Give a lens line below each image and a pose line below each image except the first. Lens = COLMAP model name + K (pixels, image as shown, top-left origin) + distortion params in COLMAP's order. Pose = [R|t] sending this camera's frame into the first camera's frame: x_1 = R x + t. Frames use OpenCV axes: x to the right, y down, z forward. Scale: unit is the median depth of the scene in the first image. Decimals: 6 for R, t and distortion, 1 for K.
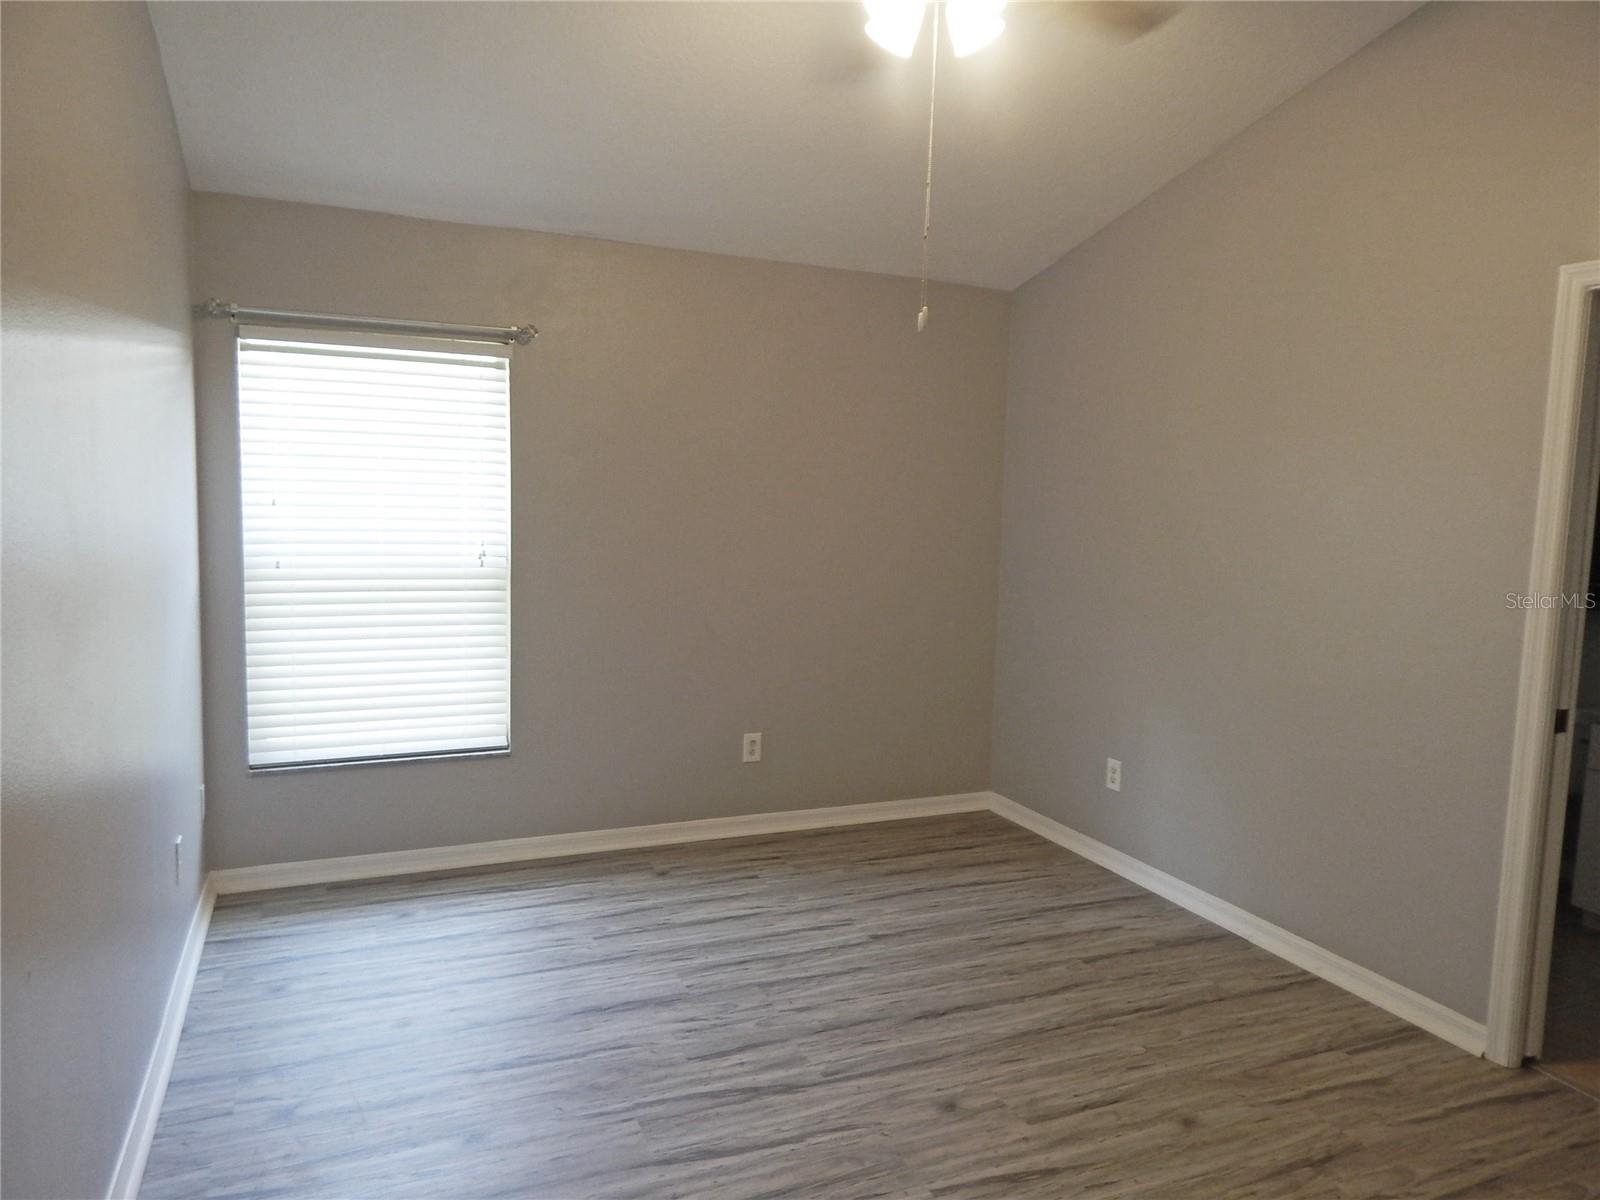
lens RADIAL K [[1072.5, 0, 802.6], [0, 1072.5, 592.4], [0, 0, 1]] dist [0.013877, -0.018942]
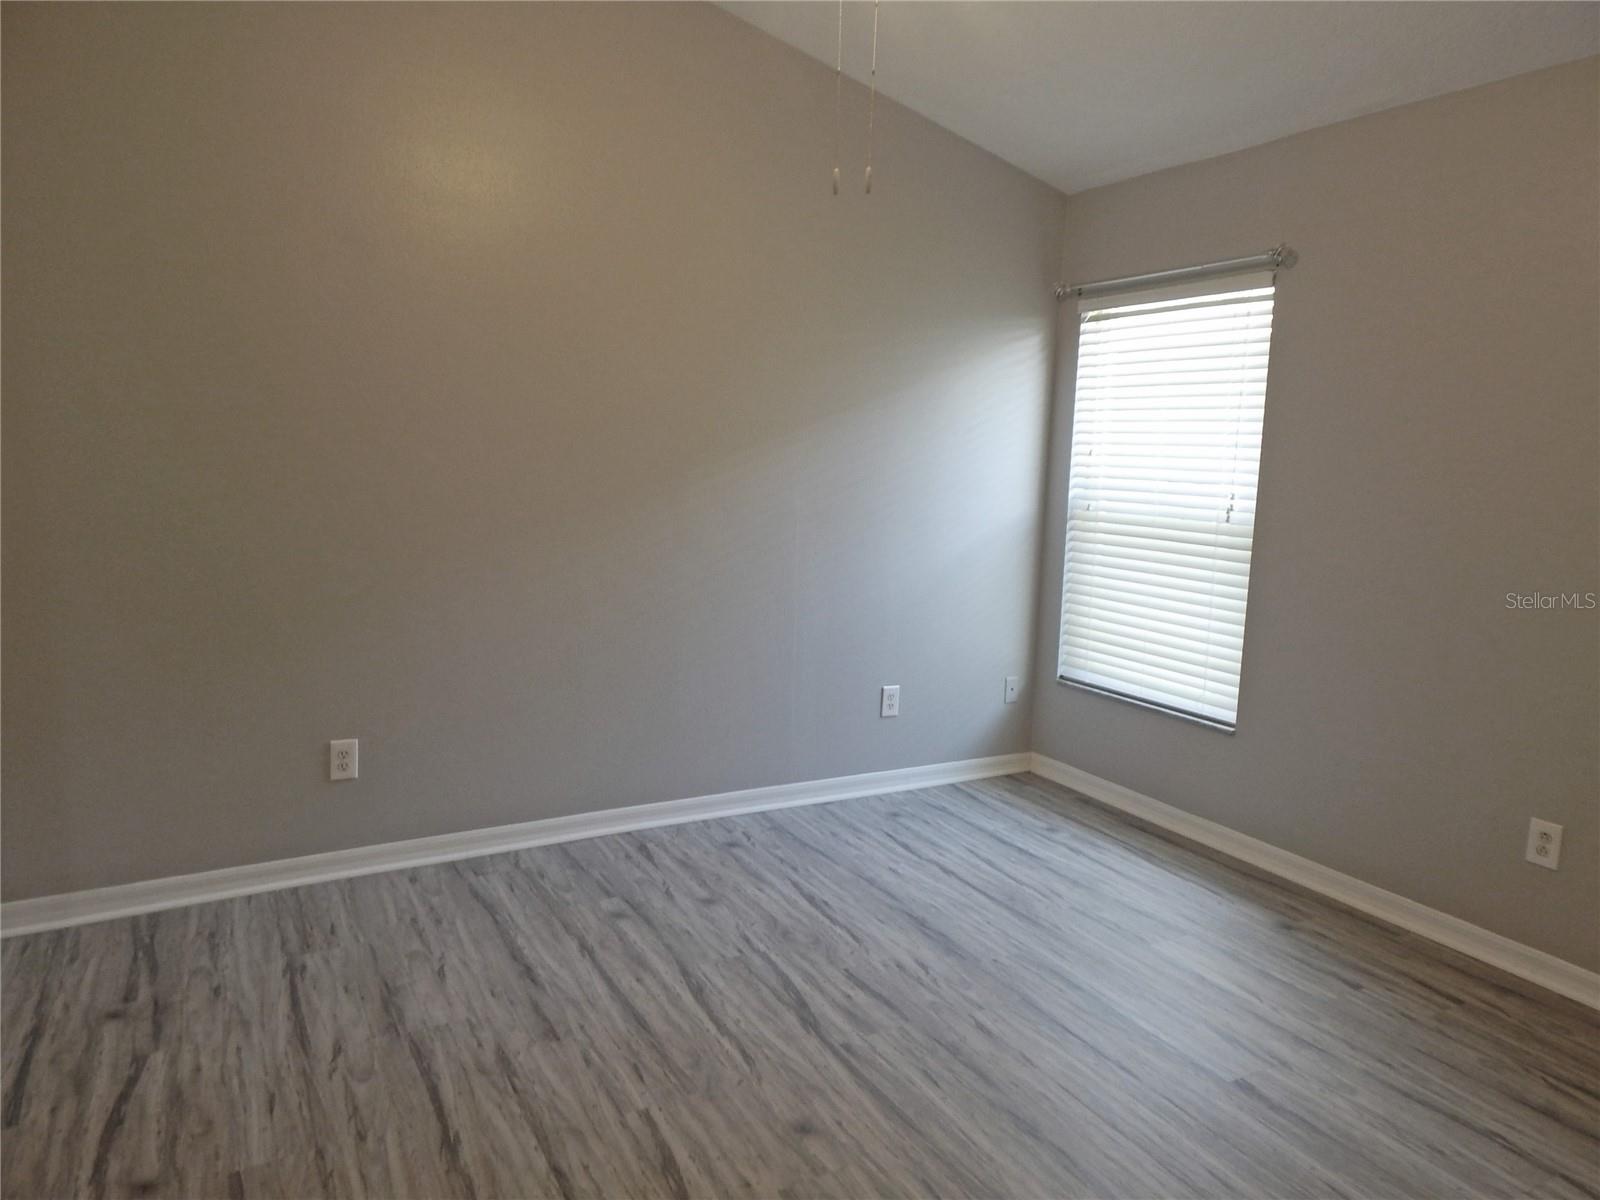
lens RADIAL K [[1072.5, 0, 802.6], [0, 1072.5, 592.4], [0, 0, 1]] dist [0.013877, -0.018942]
pose [[0.093120, 0.111882, -0.989349, 0.607732], [-0.121455, 0.987522, 0.100244, -0.013064], [0.988219, 0.110827, 0.105547, 0.570910]]
